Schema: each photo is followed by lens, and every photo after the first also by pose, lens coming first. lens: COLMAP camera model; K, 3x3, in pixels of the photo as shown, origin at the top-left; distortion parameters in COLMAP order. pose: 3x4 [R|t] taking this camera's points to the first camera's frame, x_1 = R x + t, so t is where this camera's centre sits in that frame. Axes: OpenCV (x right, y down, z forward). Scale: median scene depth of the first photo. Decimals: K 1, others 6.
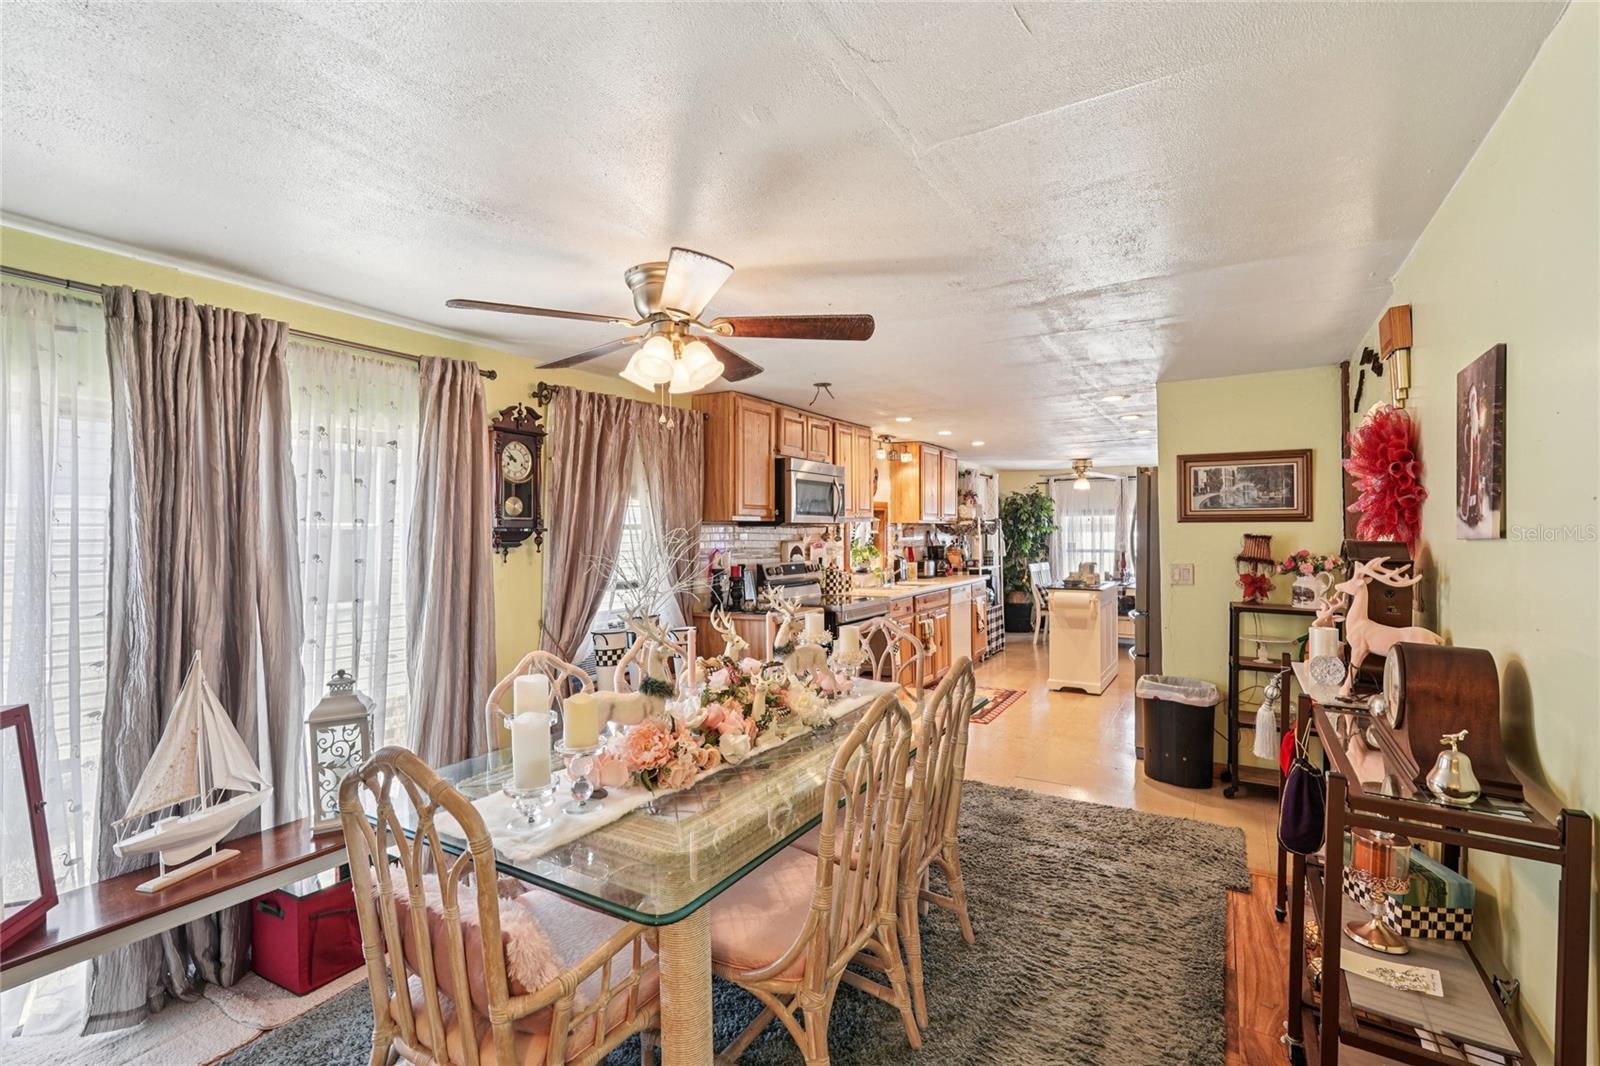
lens RADIAL K [[705.2, 0, 804.4], [0, 705.2, 525.9], [0, 0, 1]] dist [-0.004741, 0.000553]
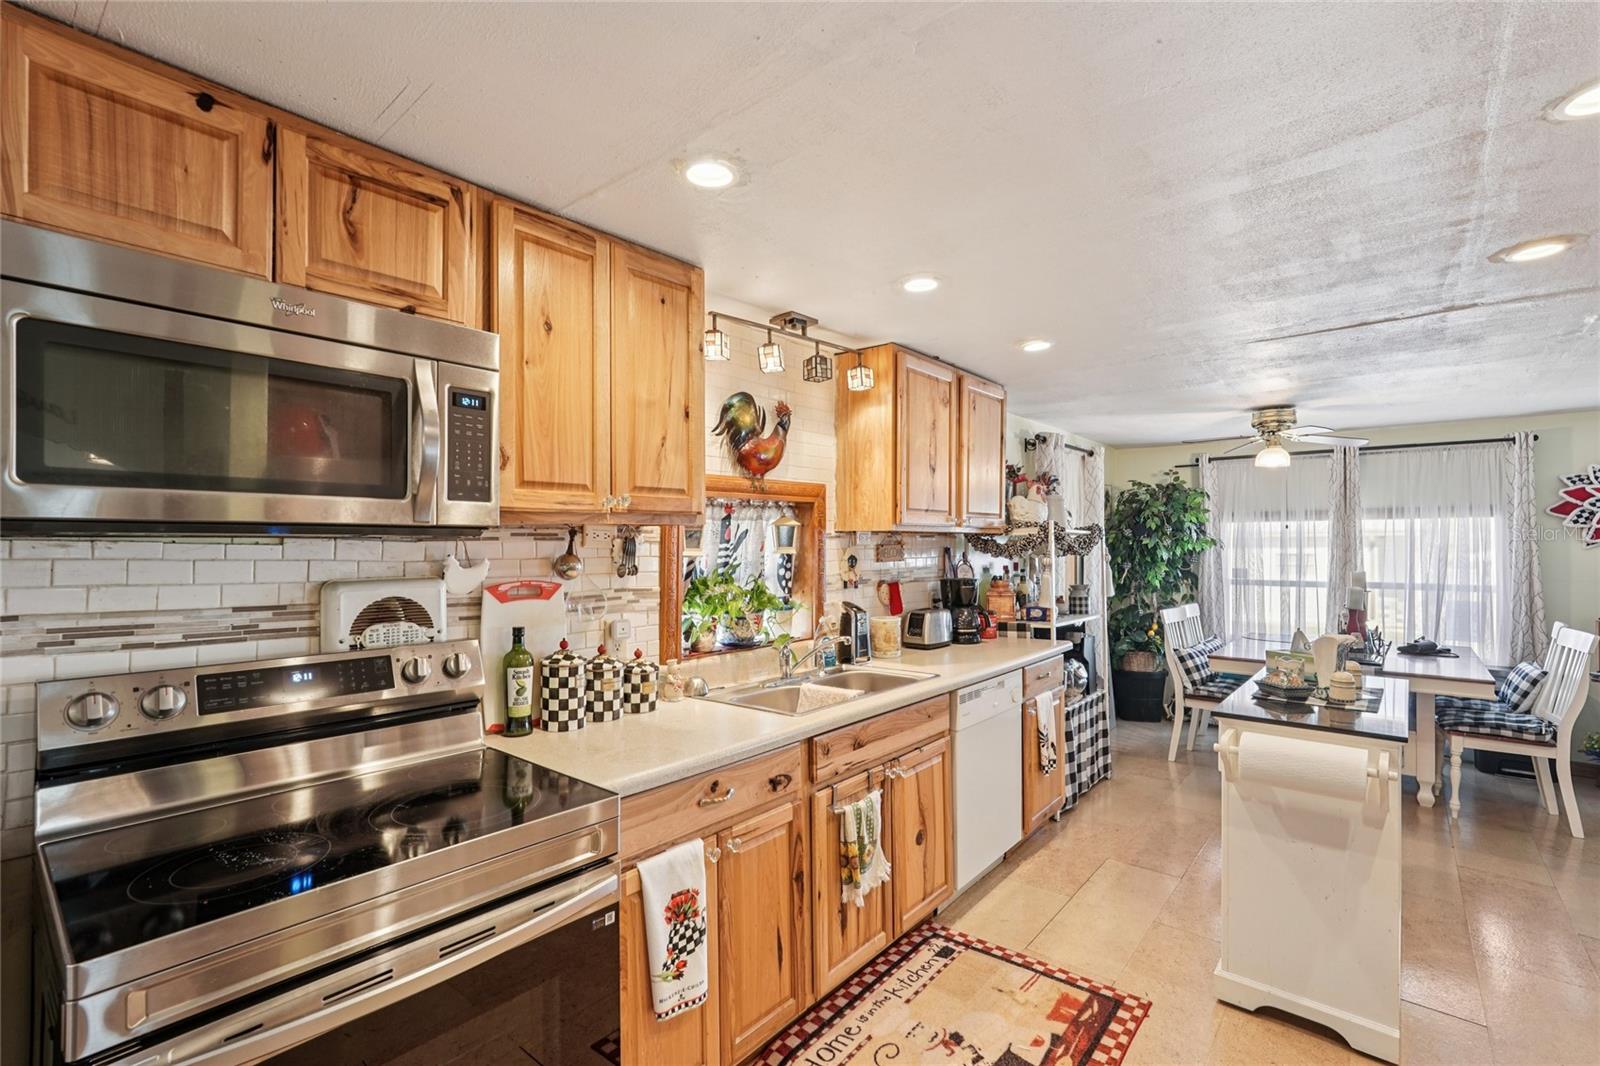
lens RADIAL K [[705.2, 0, 802.2], [0, 705.2, 540.8], [0, 0, 1]] dist [-0.004741, 0.000553]
pose [[0.986865, 0.003346, -0.161511, 0.153255], [-0.002906, 0.999991, 0.002959, 0.000905], [0.161520, -0.002450, 0.986866, 0.482802]]
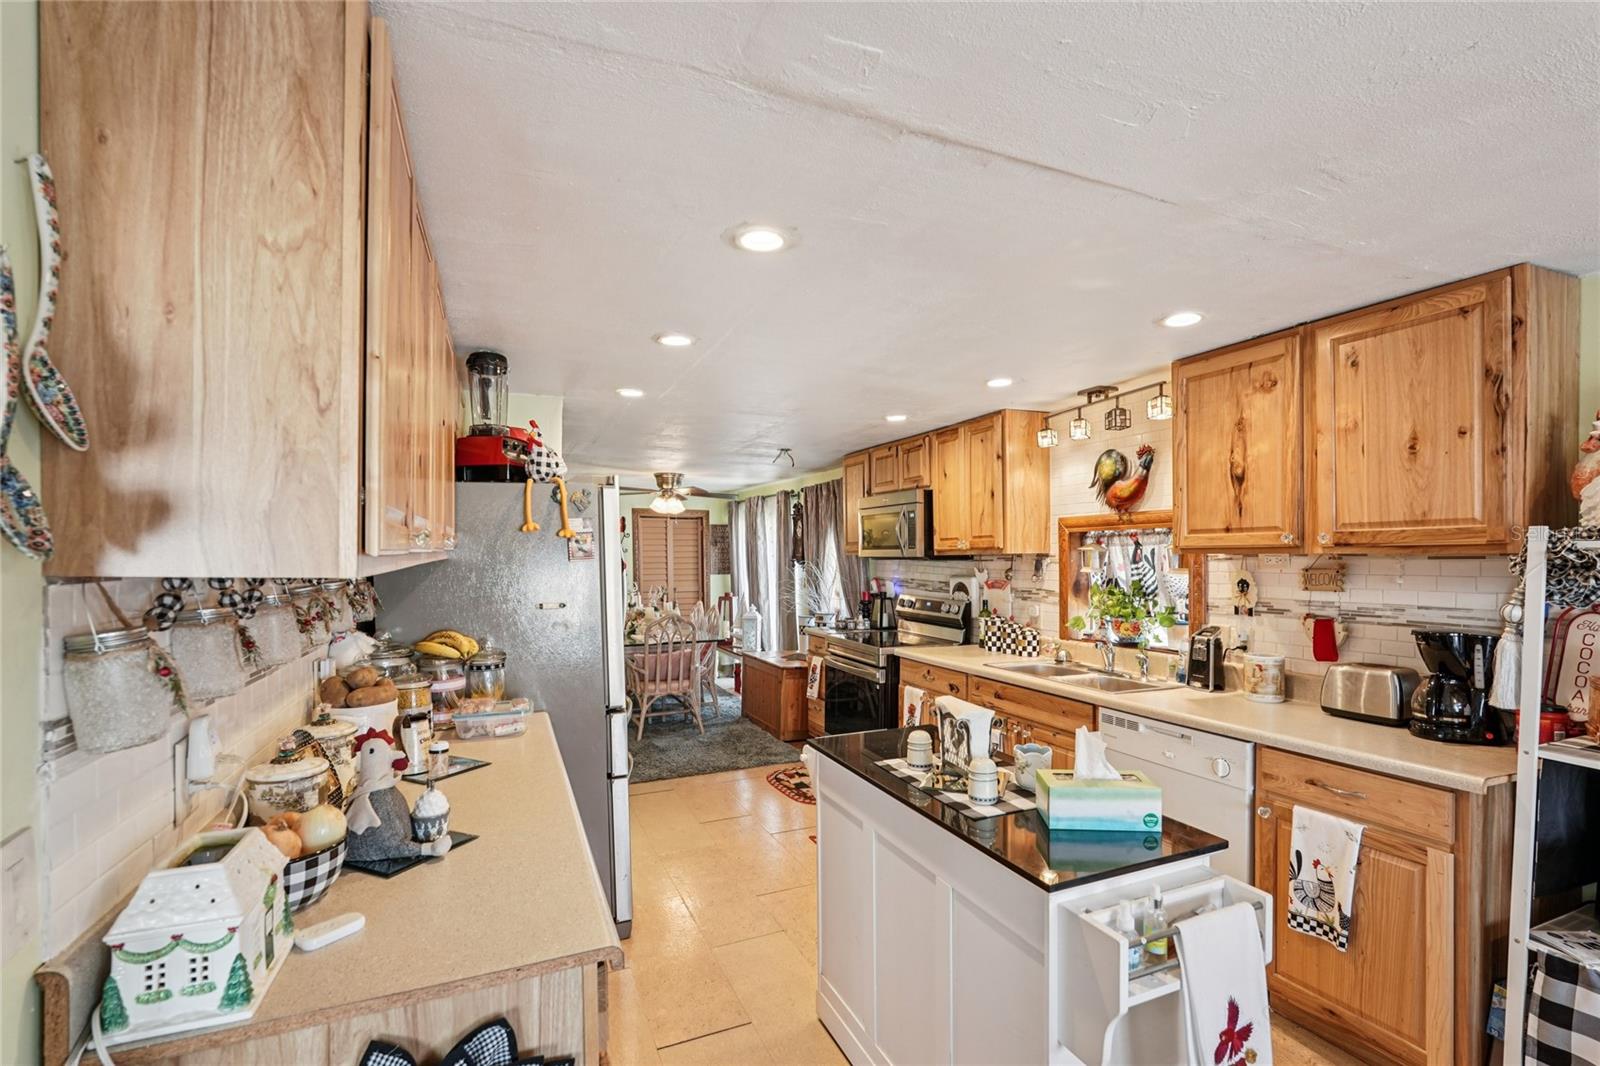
lens RADIAL K [[705.2, 0, 795.5], [0, 705.2, 544.5], [0, 0, 1]] dist [-0.004741, 0.000553]
pose [[-0.576744, 0.001519, -0.816924, 0.545130], [0.017914, 0.999781, -0.010788, -0.007795], [0.816729, -0.020856, -0.576645, 0.901173]]
